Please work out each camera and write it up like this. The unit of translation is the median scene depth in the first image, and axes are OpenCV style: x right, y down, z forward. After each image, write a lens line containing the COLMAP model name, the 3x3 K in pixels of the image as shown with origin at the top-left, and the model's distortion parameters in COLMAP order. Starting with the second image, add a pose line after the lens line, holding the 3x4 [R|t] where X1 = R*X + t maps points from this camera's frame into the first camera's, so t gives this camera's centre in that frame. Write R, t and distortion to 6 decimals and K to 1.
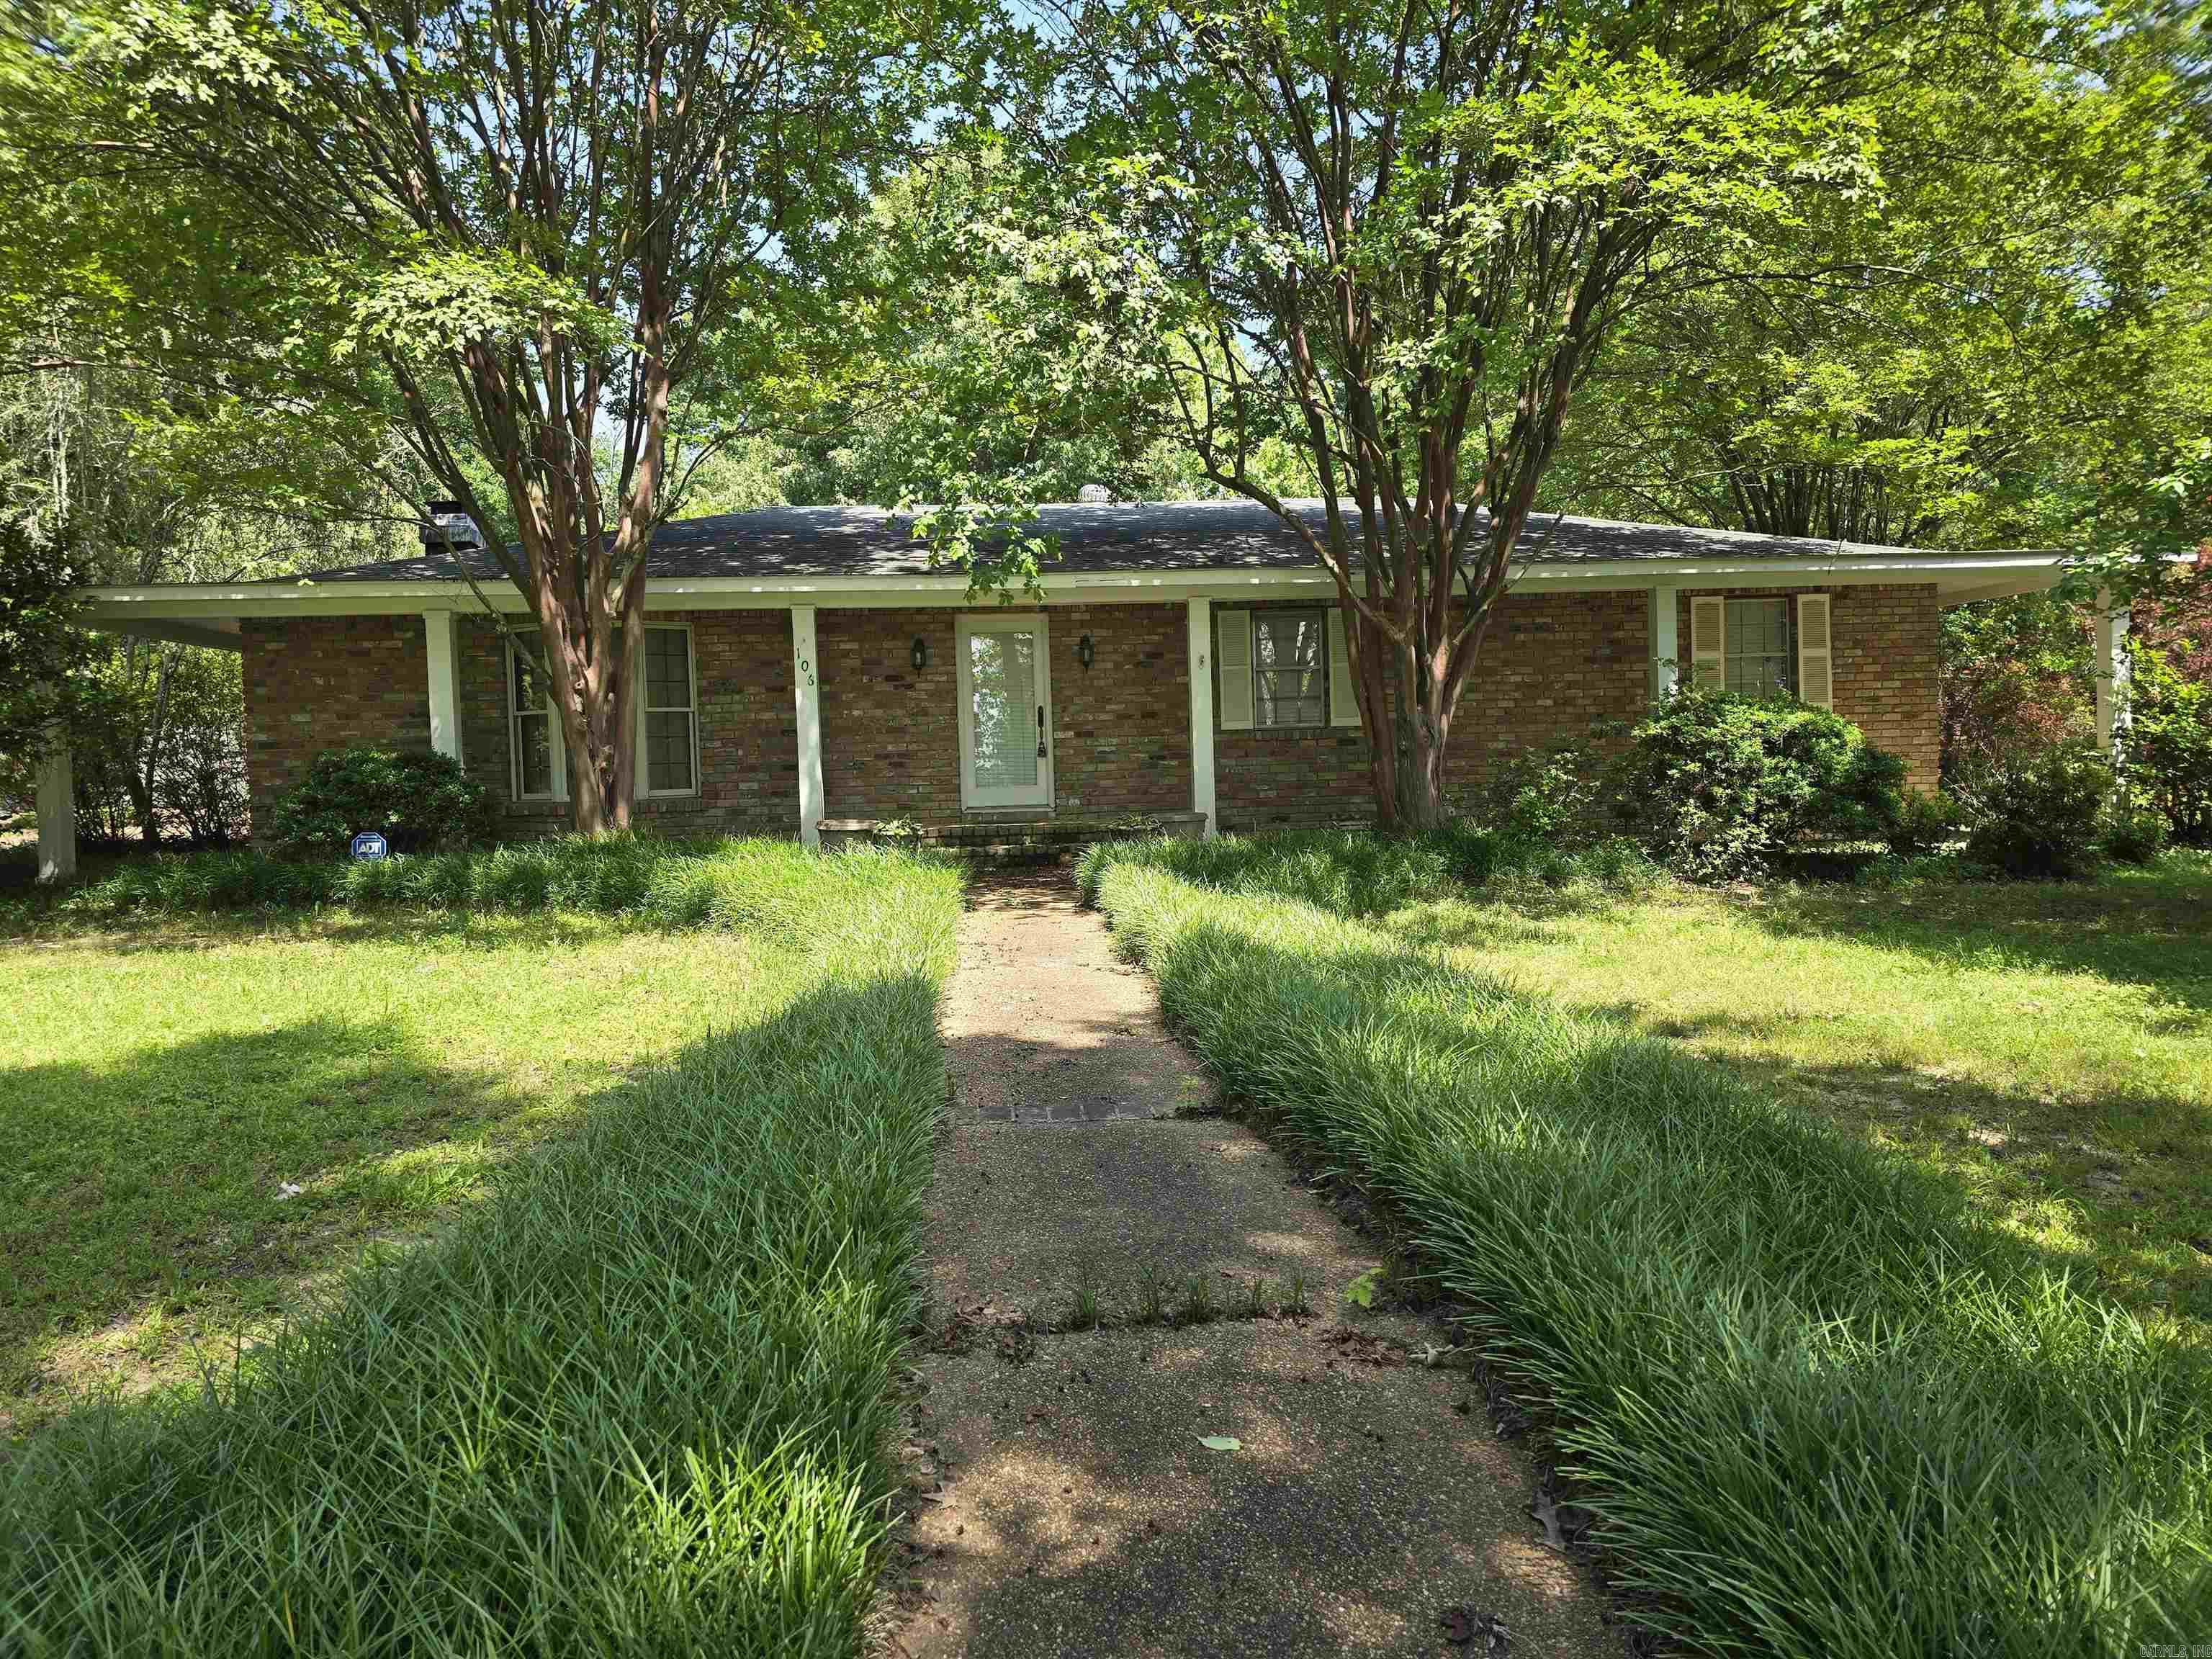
lens RADIAL K [[1463.4, 0, 1108.2], [0, 1463.4, 822.1], [0, 0, 1]] dist [0.033617, -0.036208]
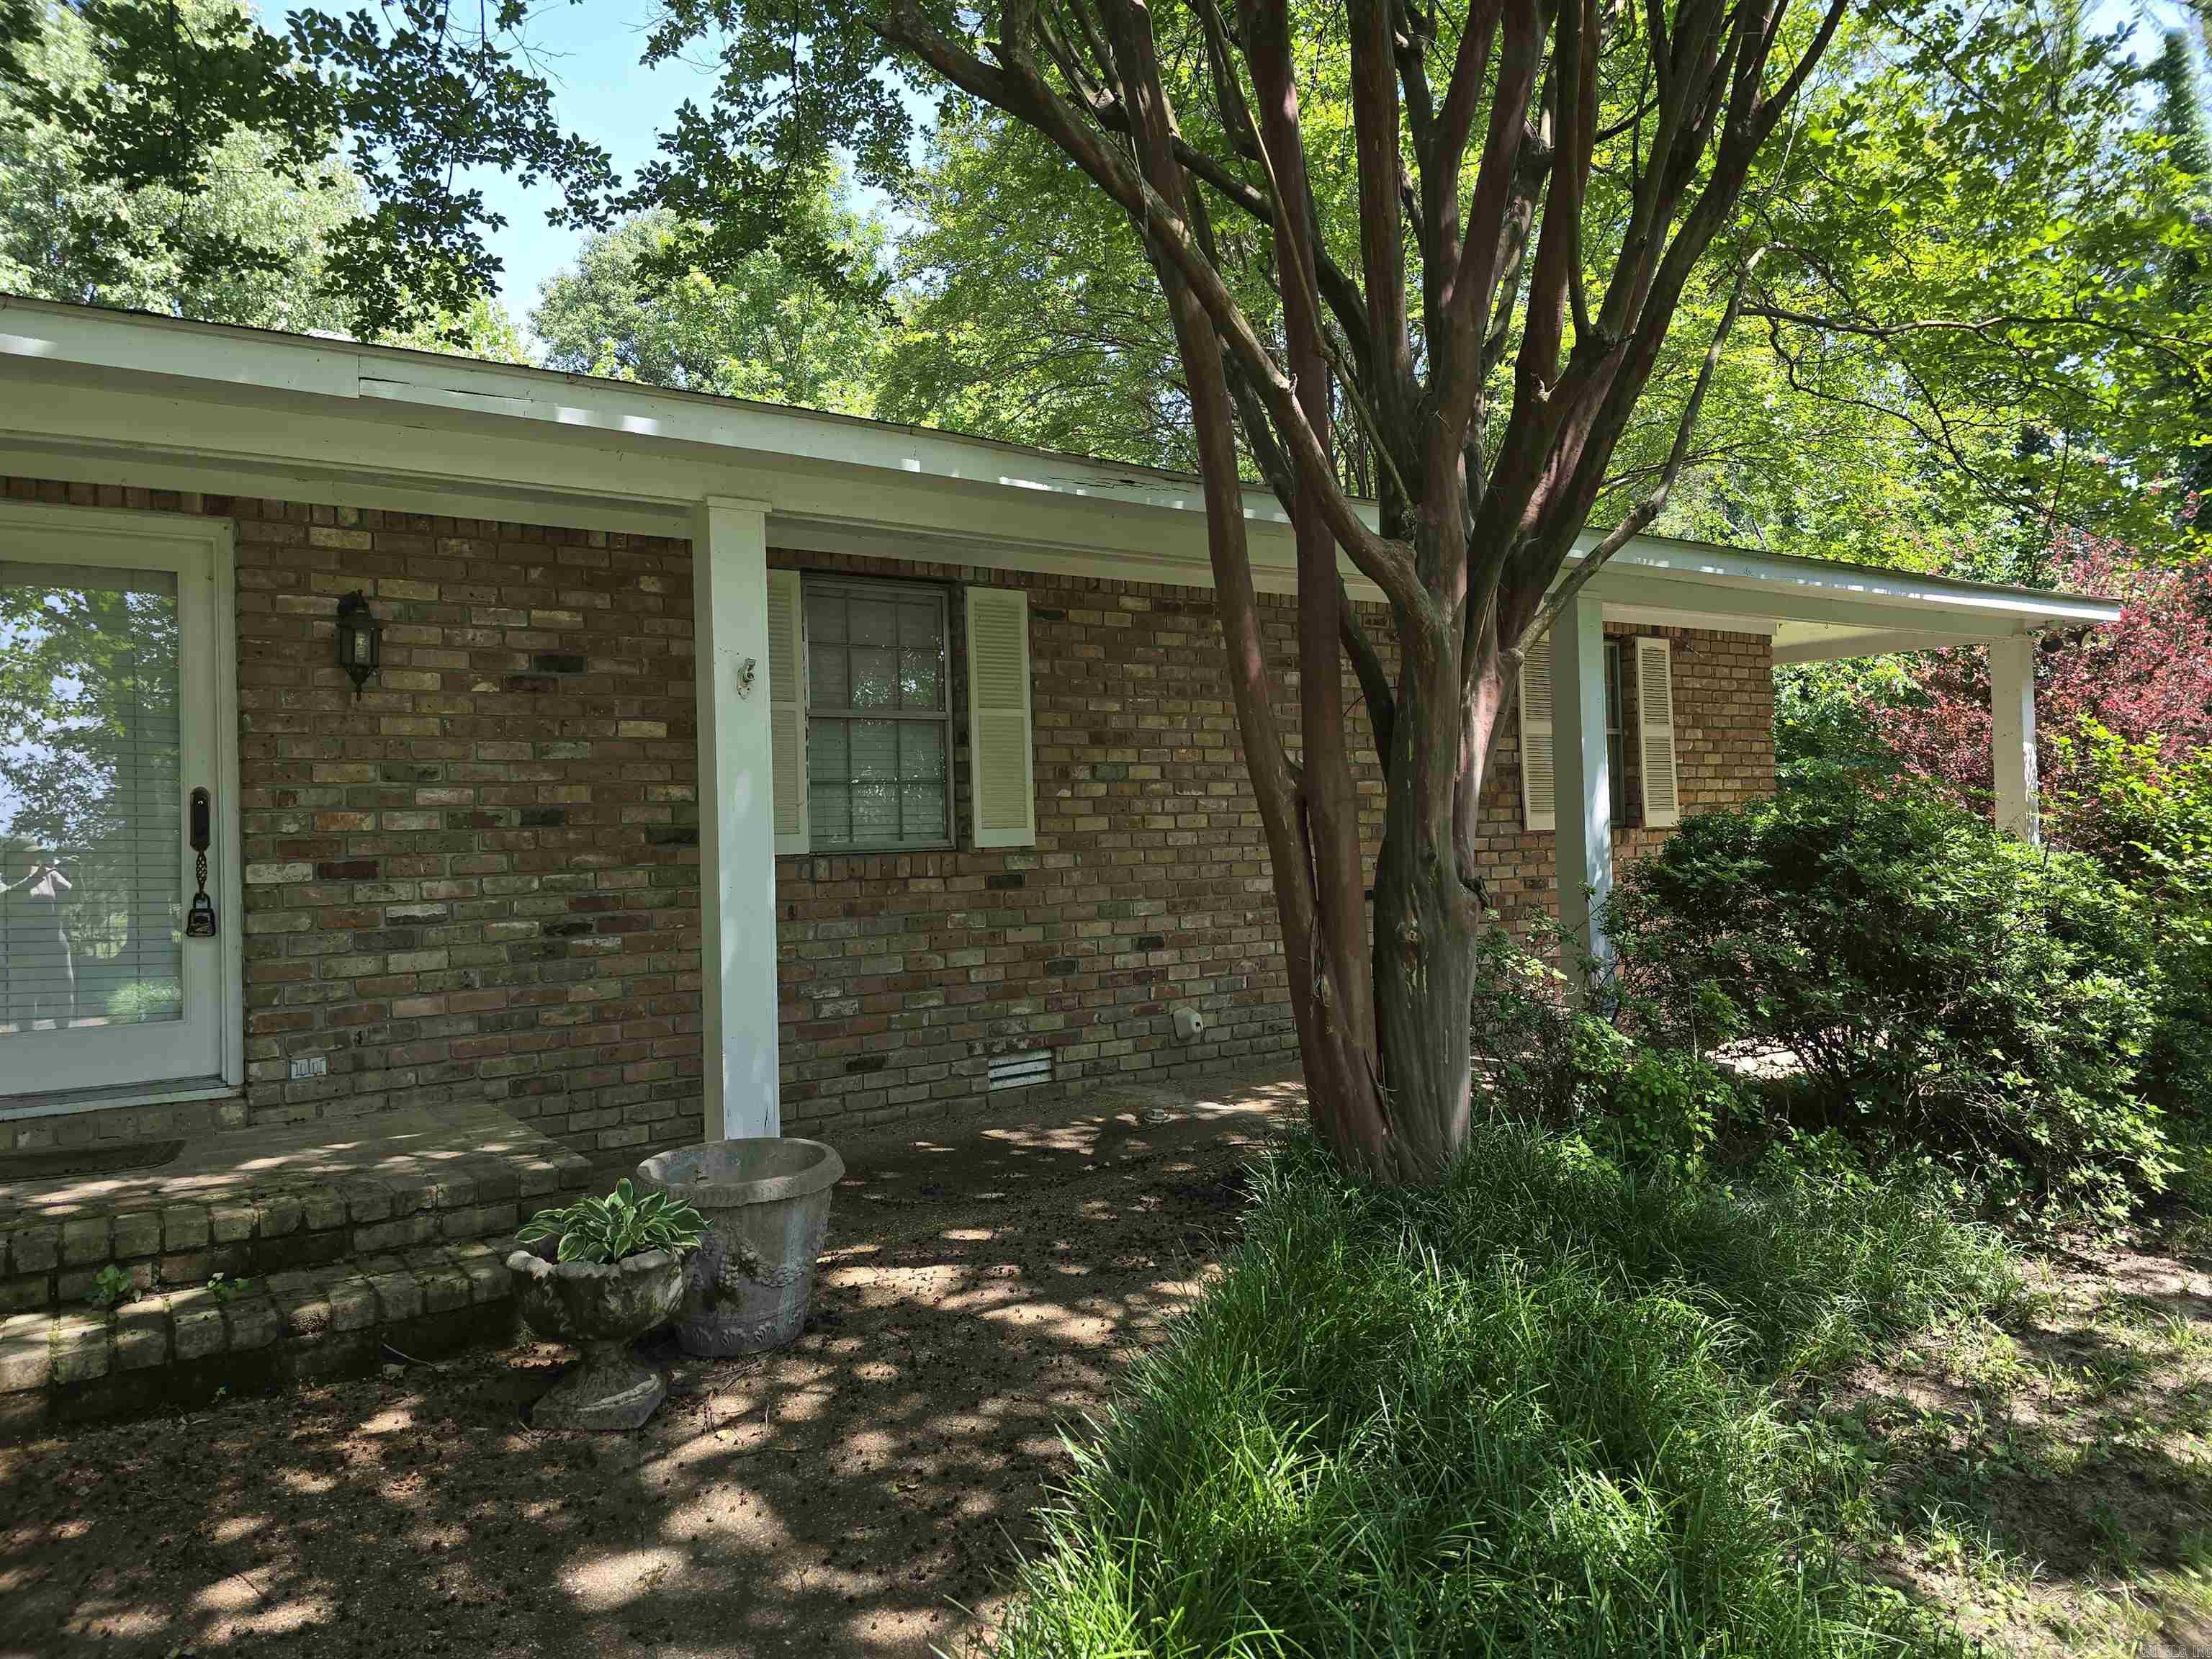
lens RADIAL K [[1463.4, 0, 1136.5], [0, 1463.4, 801.4], [0, 0, 1]] dist [0.033617, -0.036208]
pose [[0.857657, 0.016100, 0.513970, -0.035770], [0.020870, 0.997596, -0.066074, -0.049334], [-0.513798, 0.067396, 0.855260, 0.596706]]
